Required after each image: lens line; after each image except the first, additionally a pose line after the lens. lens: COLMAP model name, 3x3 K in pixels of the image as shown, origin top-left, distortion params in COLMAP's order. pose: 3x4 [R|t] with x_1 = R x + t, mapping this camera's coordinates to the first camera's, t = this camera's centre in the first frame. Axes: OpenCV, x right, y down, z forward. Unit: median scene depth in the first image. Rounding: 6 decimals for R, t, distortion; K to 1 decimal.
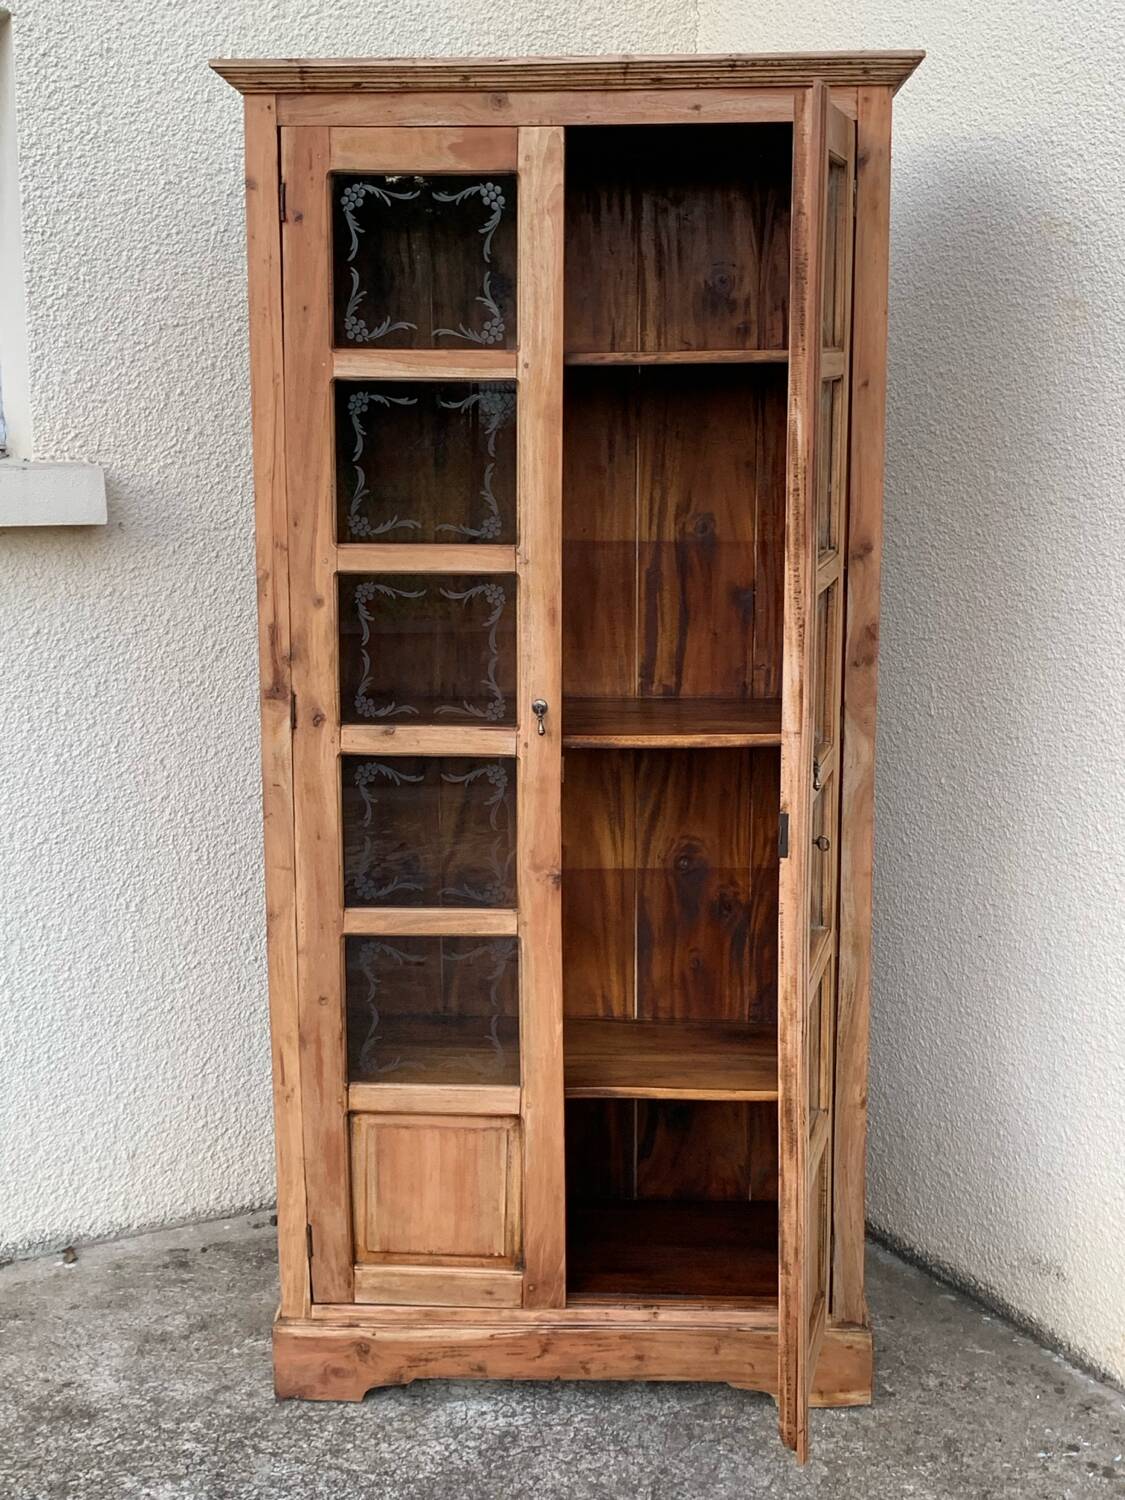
lens RADIAL K [[1886.9, 0, 572.6], [0, 1886.9, 738.7], [0, 0, 1]] dist [0.114440, 0.000000]
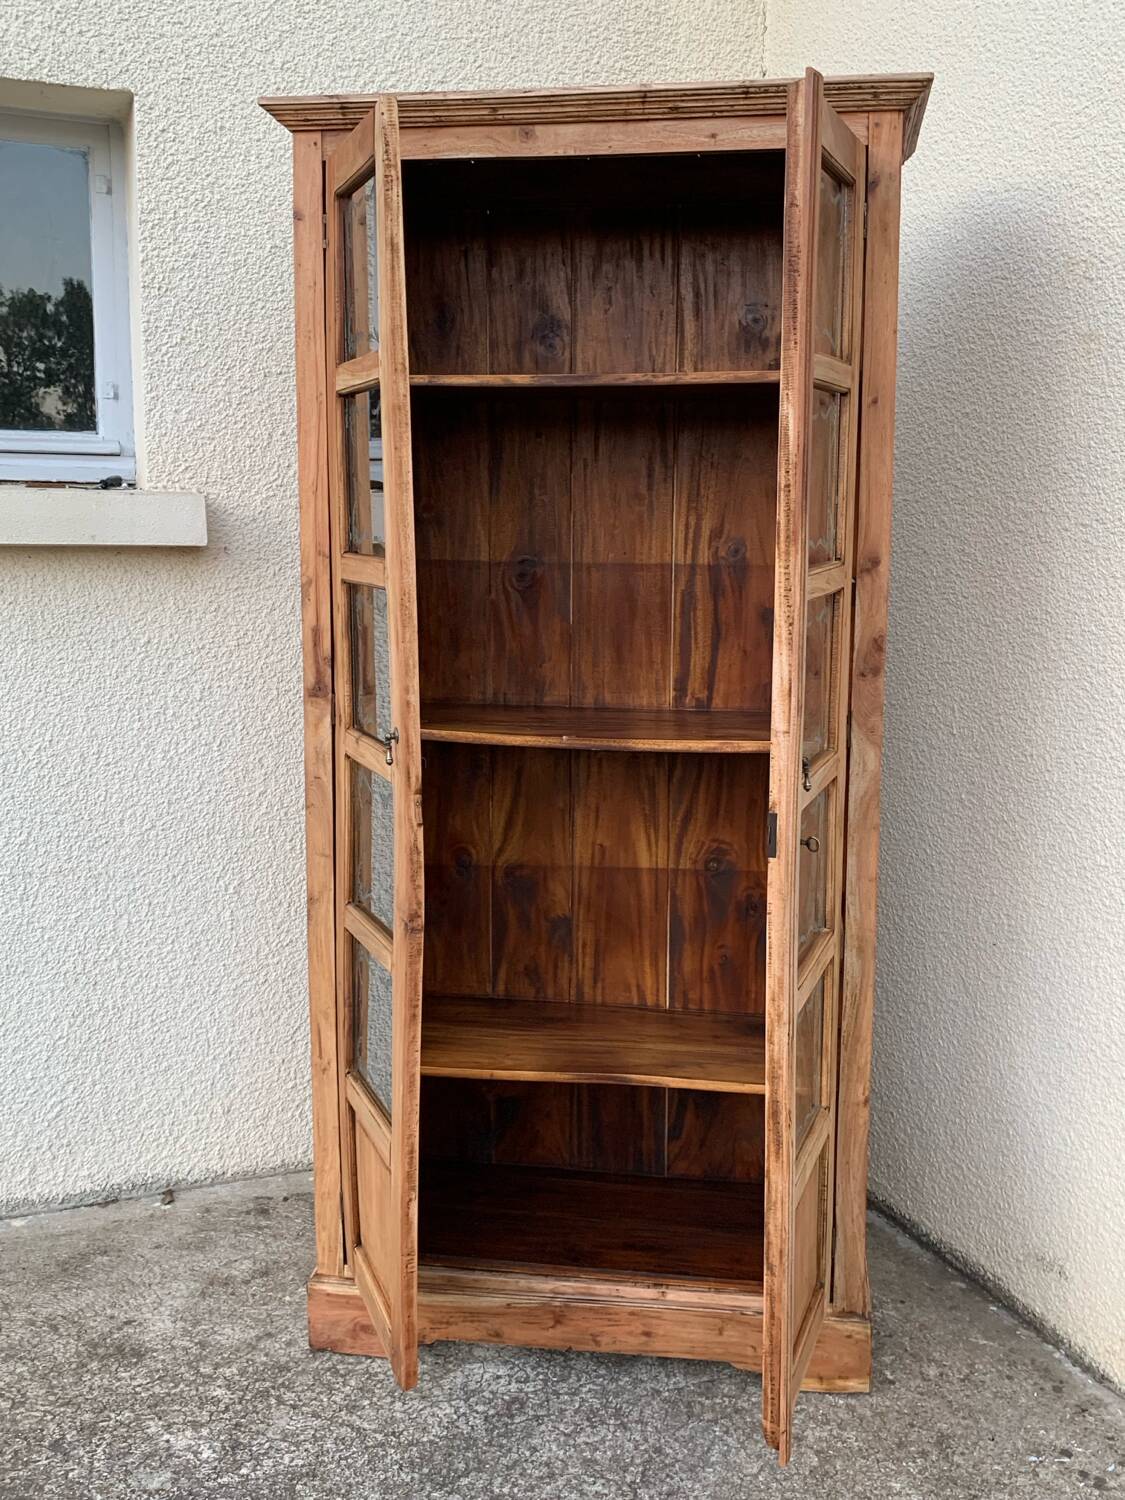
lens RADIAL K [[1452.2, 0, 606.0], [0, 1452.2, 737.5], [0, 0, 1]] dist [0.056899, 0.000000]
pose [[0.995220, 0.024449, -0.094550, 0.081378], [-0.027143, 0.999258, -0.027308, 0.019170], [0.093813, 0.029744, 0.995145, 0.187532]]
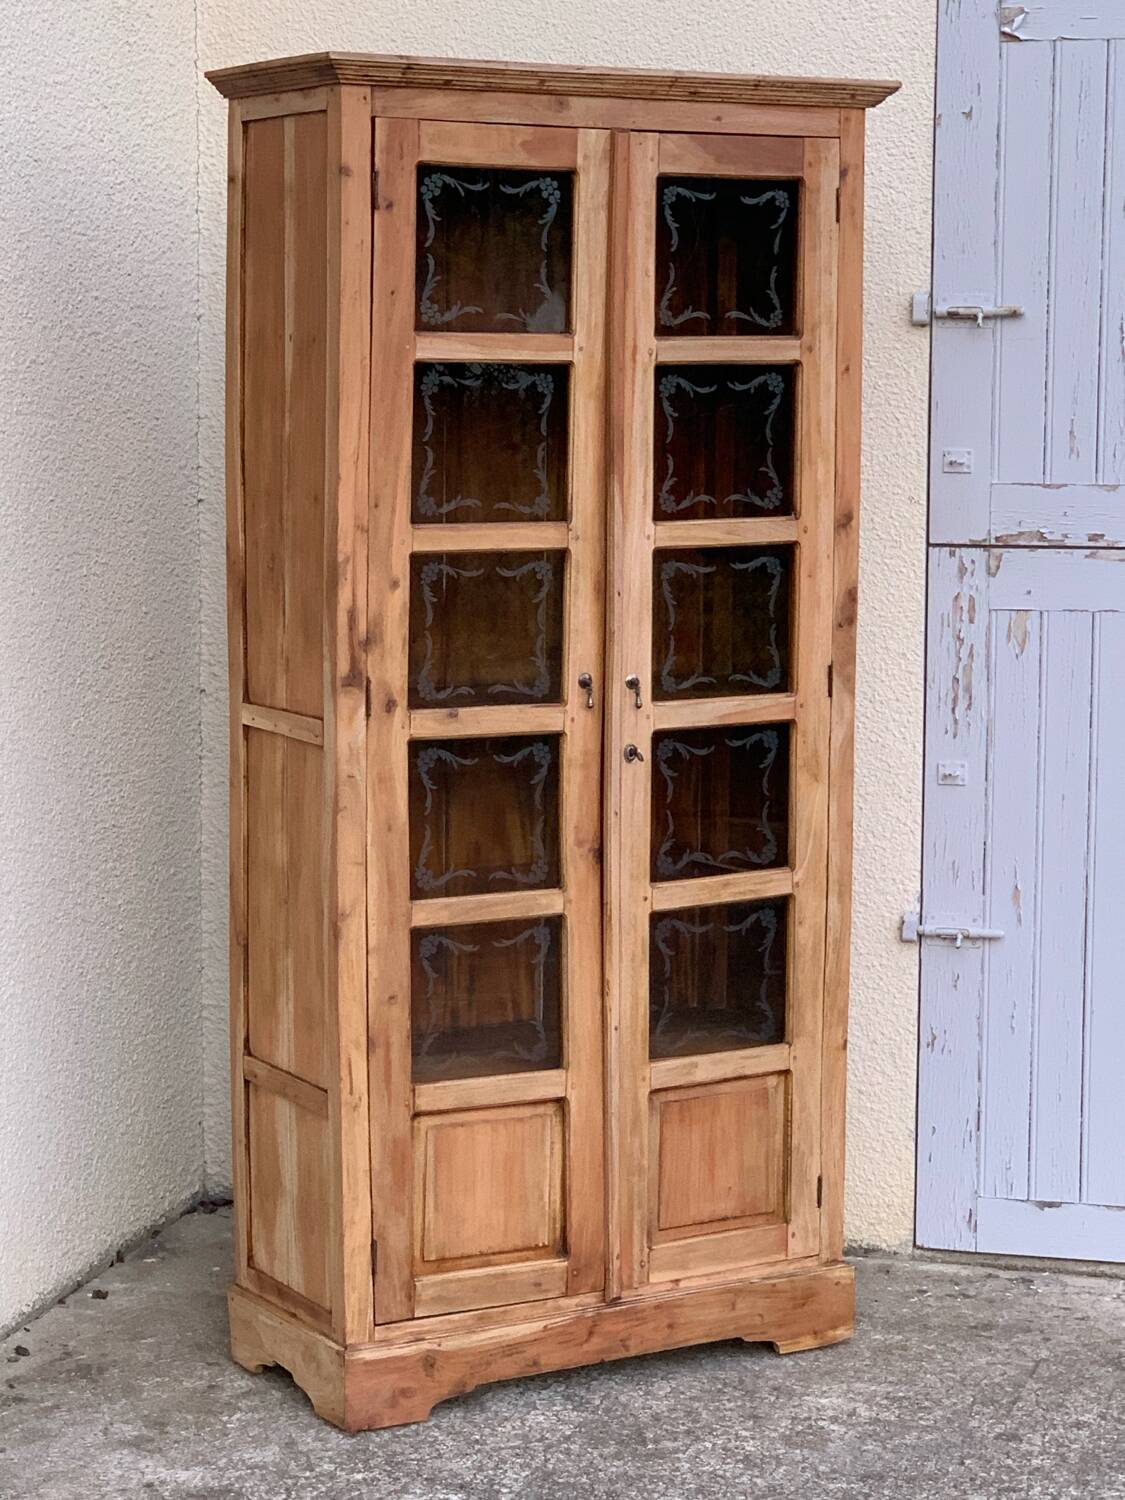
lens RADIAL K [[3300.8, 0, 567.1], [0, 3300.8, 744.9], [0, 0, 1]] dist [0.026284, 0.000000]
pose [[0.839617, -0.058534, 0.540016, -0.940897], [0.084961, 0.996092, -0.024129, 0.056498], [-0.536493, 0.066139, 0.841309, -0.460626]]
